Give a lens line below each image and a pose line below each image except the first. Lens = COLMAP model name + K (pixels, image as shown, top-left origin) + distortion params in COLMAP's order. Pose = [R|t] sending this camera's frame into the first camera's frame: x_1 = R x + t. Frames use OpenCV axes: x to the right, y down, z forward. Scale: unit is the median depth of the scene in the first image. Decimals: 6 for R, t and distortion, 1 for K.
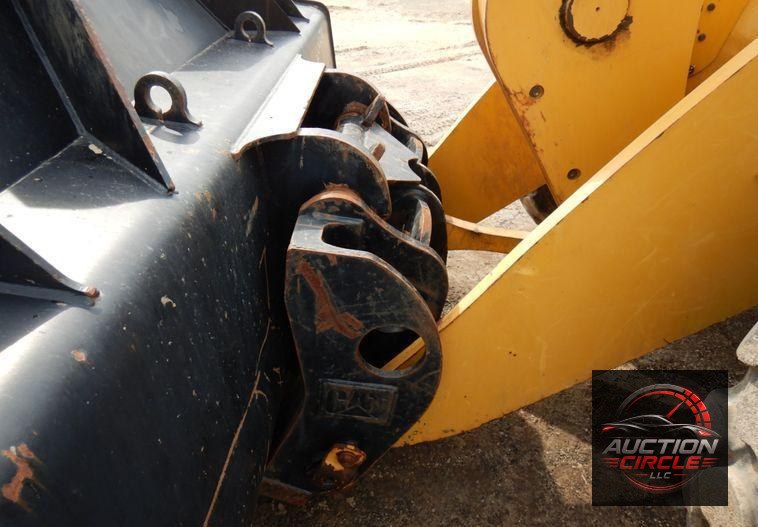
lens RADIAL K [[535.1, 0, 373.4], [0, 535.1, 284.5], [0, 0, 1]] dist [0.012048, -0.014992]
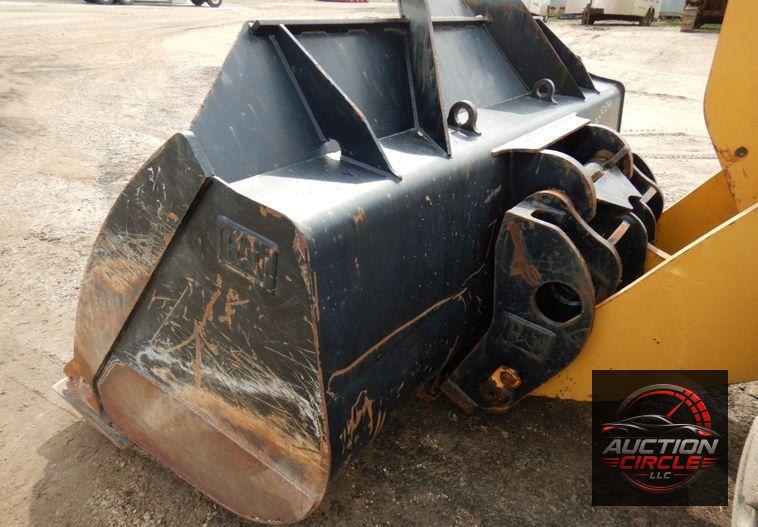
lens RADIAL K [[535.1, 0, 373.4], [0, 535.1, 284.5], [0, 0, 1]] dist [0.012048, -0.014992]
pose [[0.837907, 0.263457, -0.478019, 0.280439], [-0.321296, 0.946057, -0.041779, 0.281724], [0.441226, 0.188592, 0.877355, -0.454850]]
